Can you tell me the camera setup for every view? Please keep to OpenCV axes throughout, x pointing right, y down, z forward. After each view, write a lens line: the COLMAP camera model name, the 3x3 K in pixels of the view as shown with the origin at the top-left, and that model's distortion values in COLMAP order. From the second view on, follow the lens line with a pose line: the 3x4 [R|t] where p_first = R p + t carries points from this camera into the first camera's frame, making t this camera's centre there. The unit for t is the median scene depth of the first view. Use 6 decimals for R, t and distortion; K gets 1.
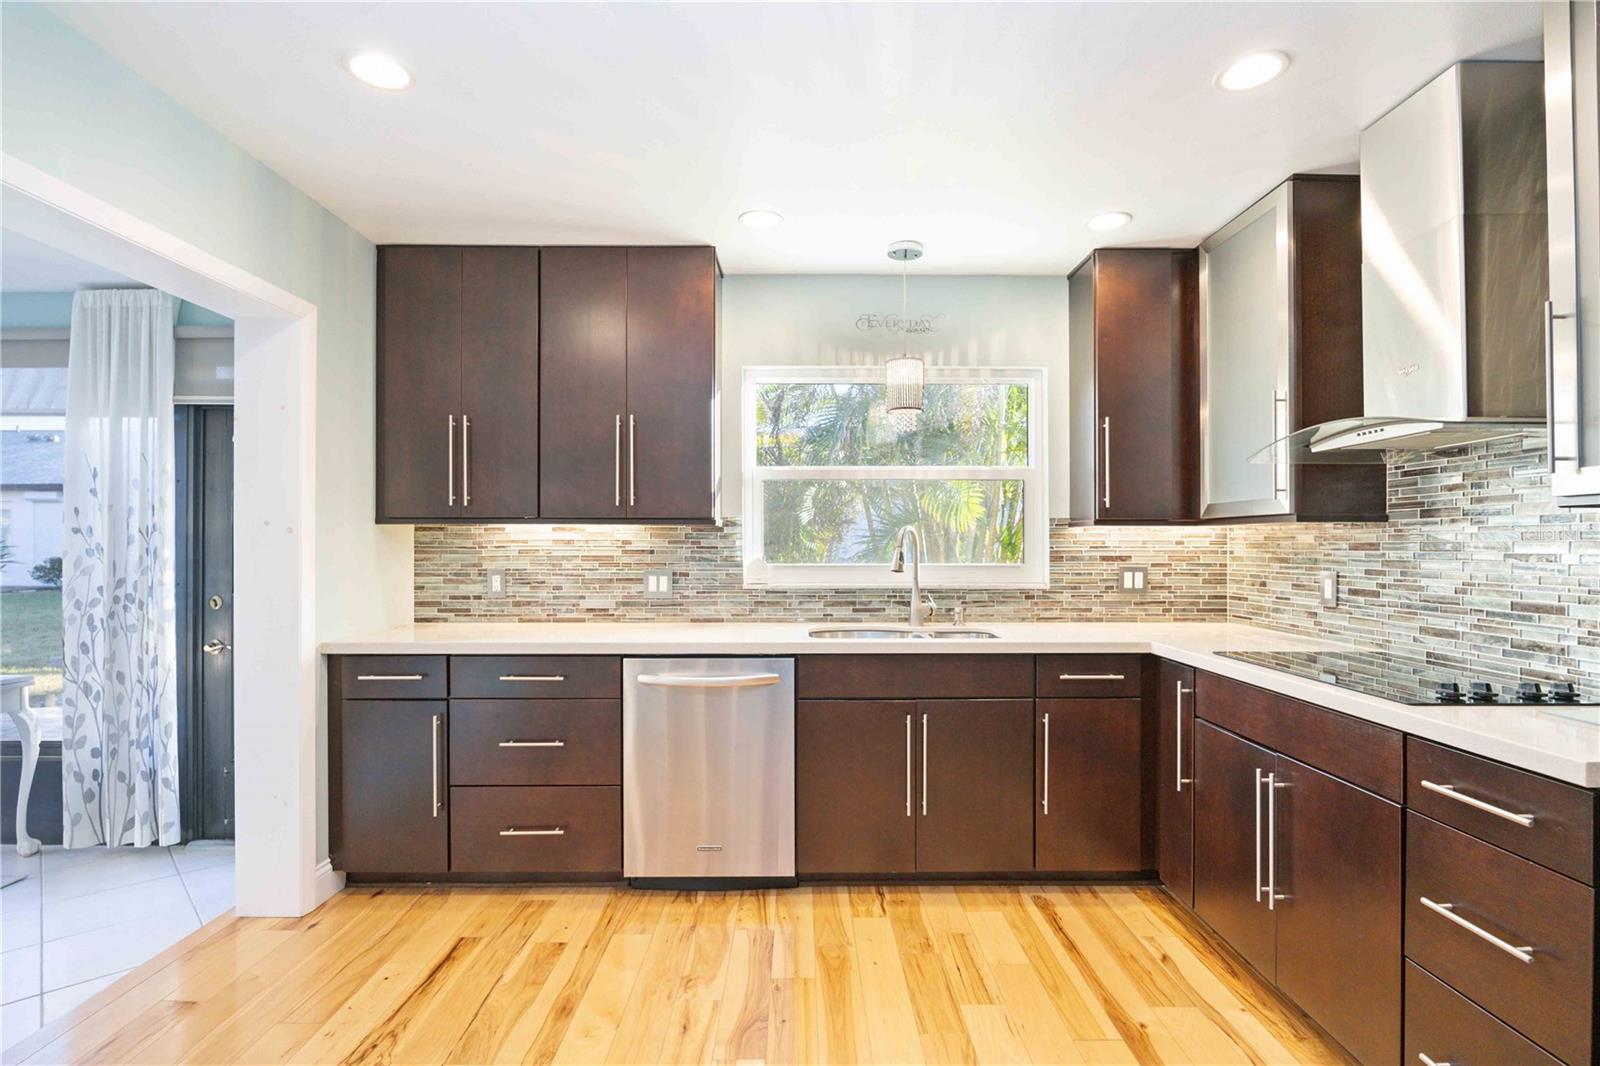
lens RADIAL K [[757.4, 0, 800.7], [0, 757.4, 545.5], [0, 0, 1]] dist [-0.012716, 0.000020]
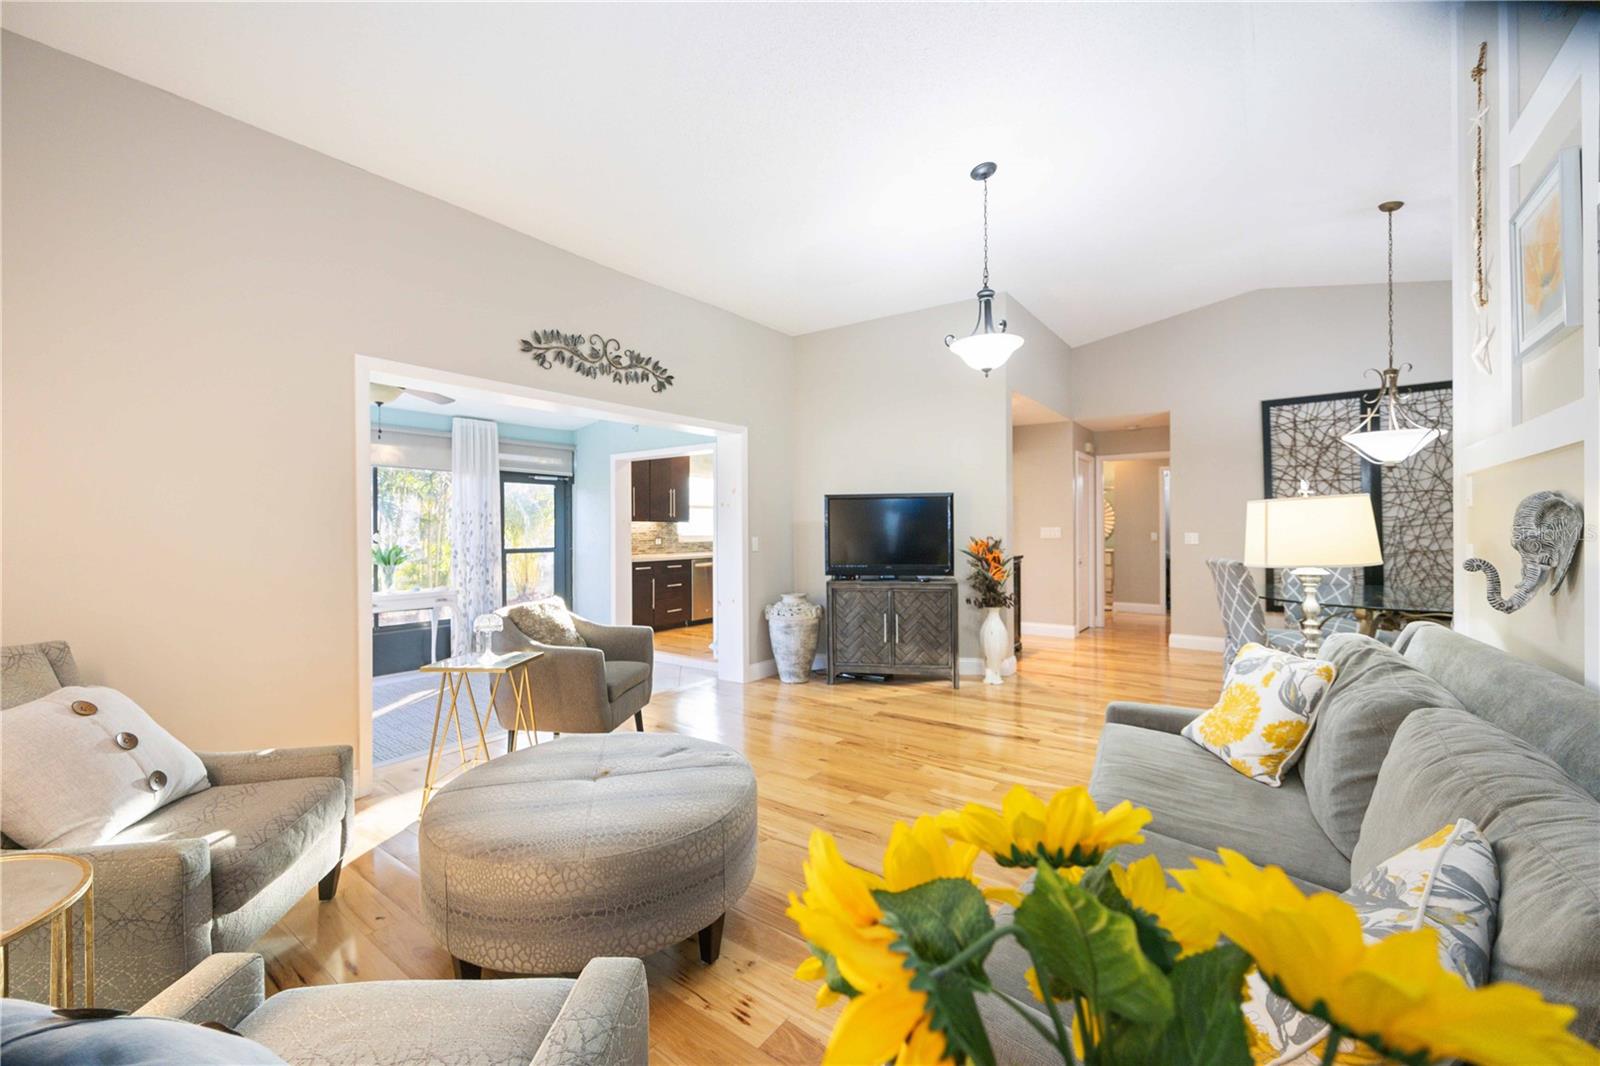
lens RADIAL K [[641.2, 0, 784.8], [0, 641.2, 528.4], [0, 0, 1]] dist [-0.009962, 0.002304]
pose [[0.603849, 0.002825, 0.797094, -2.068689], [0.002756, 0.999980, -0.005632, 0.011123], [-0.797094, 0.005598, 0.603830, -1.044335]]
